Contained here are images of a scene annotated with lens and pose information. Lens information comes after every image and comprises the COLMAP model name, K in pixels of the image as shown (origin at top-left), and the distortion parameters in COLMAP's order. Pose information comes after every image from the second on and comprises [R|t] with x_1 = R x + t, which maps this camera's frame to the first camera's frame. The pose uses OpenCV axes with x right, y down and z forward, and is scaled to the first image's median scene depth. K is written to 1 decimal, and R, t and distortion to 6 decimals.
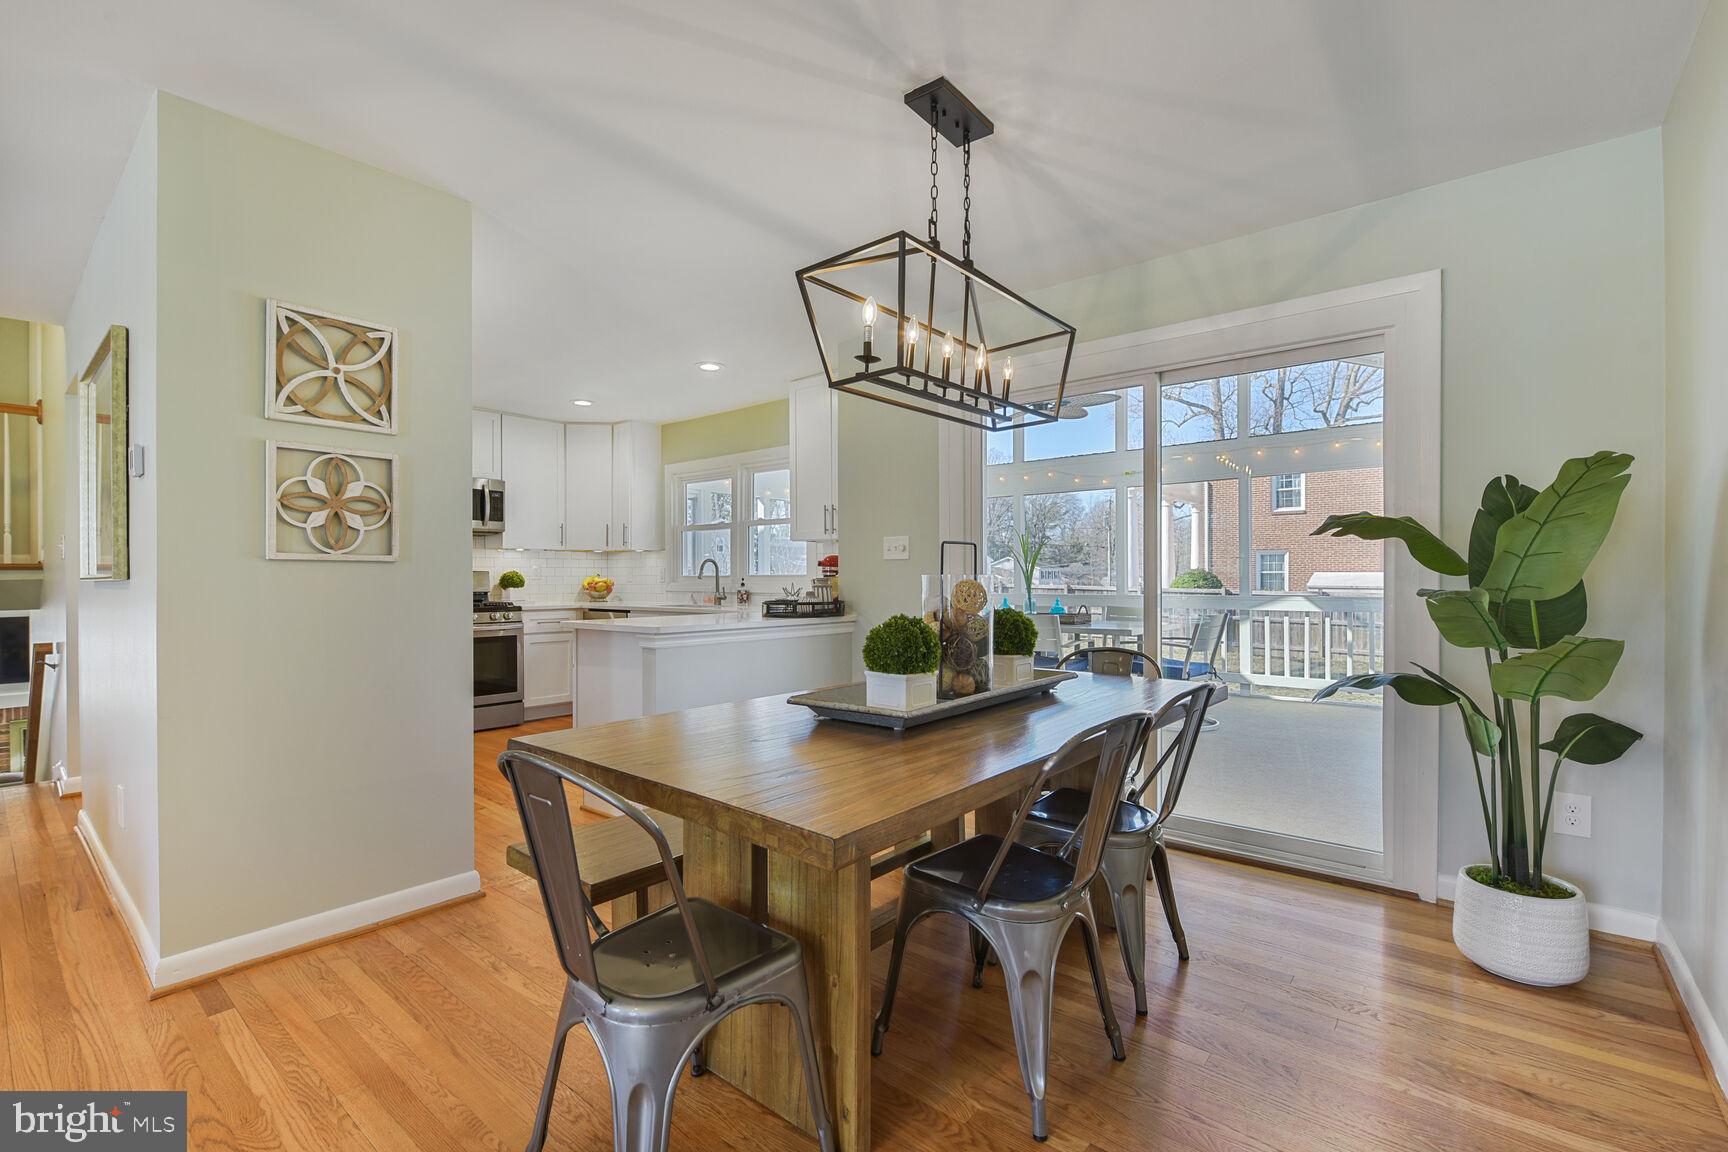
lens RADIAL K [[768.7, 0, 873.3], [0, 768.7, 583.4], [0, 0, 1]] dist [-0.012558, -0.000650]
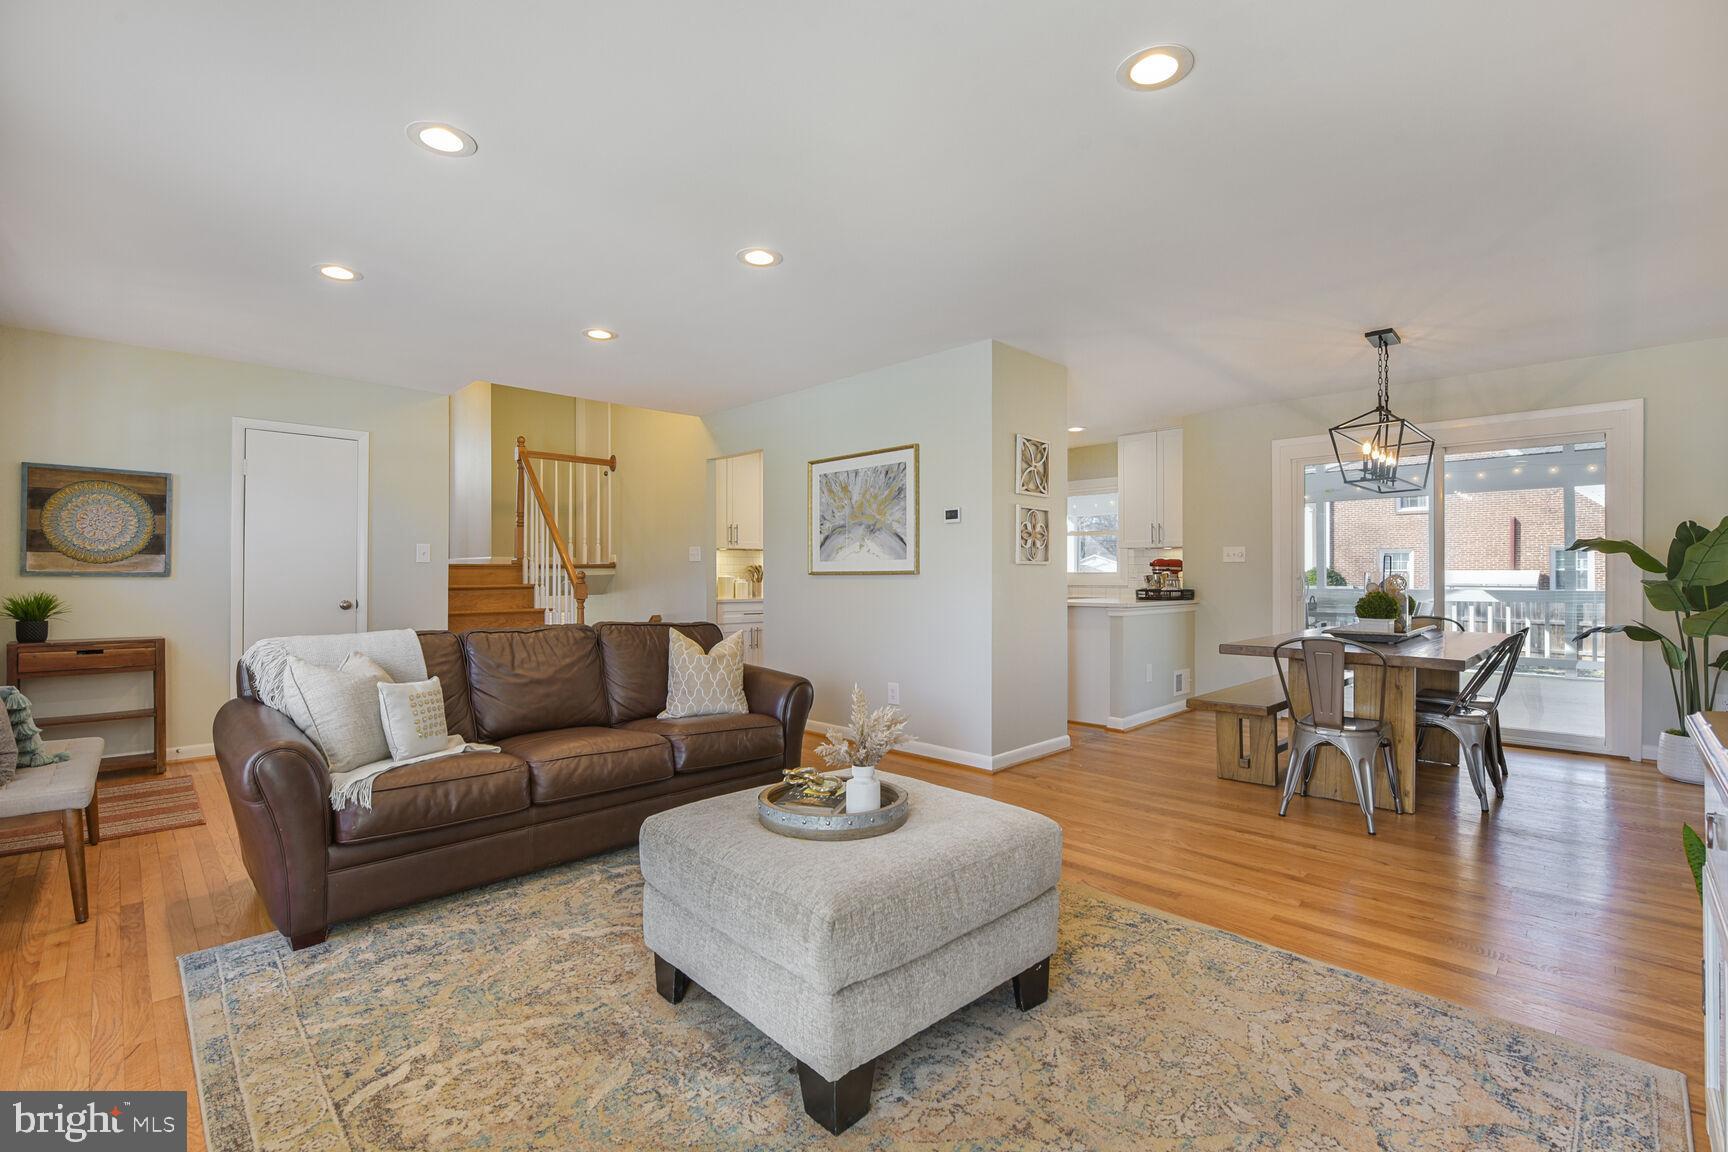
lens RADIAL K [[768.7, 0, 868.0], [0, 768.7, 577.2], [0, 0, 1]] dist [-0.012558, -0.000650]
pose [[0.995141, 0.001955, -0.098442, -0.454360], [-0.002330, 0.999990, -0.003704, 0.005070], [0.098434, 0.003915, 0.995136, -0.480220]]
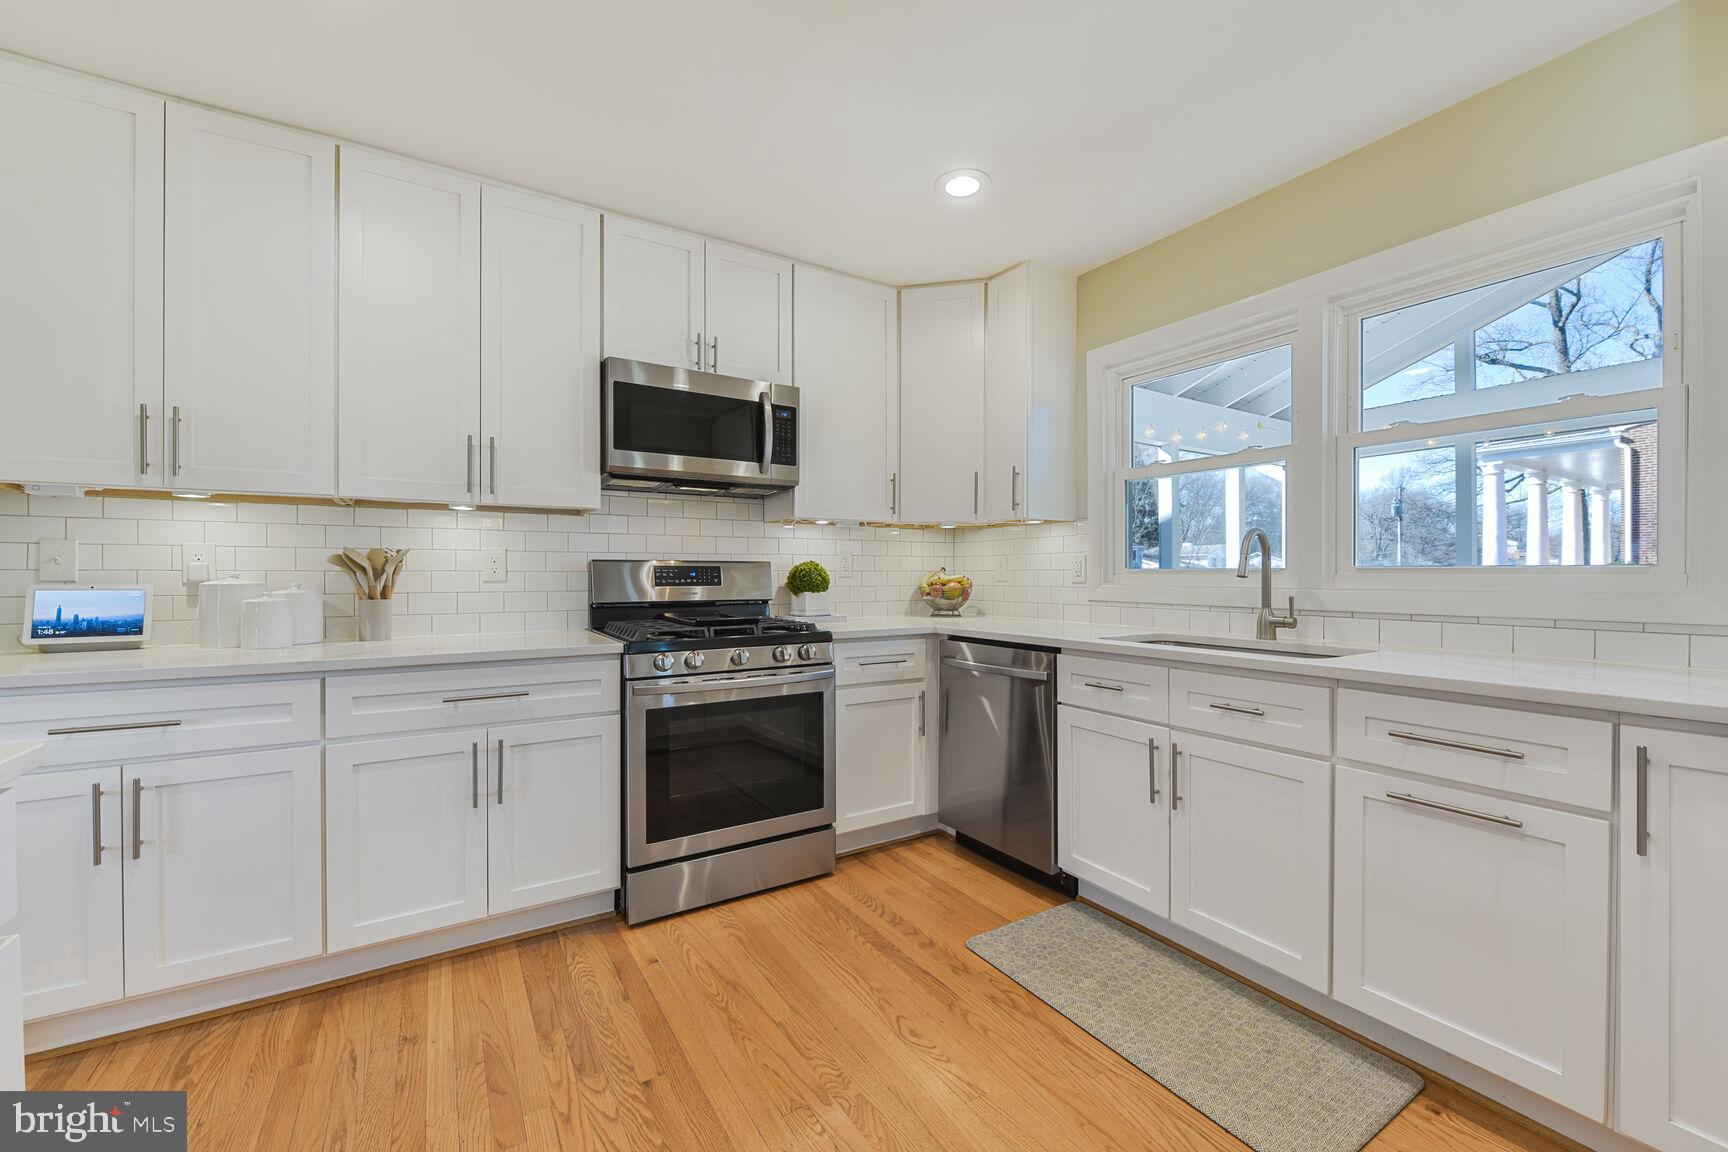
lens RADIAL K [[690.2, 0, 856.9], [0, 690.2, 576.6], [0, 0, 1]] dist [-0.010791, 0.000389]
pose [[0.945530, 0.001339, -0.325532, -0.362218], [-0.001941, 0.999997, -0.001526, -0.006252], [0.325529, 0.002075, 0.945530, 0.710032]]
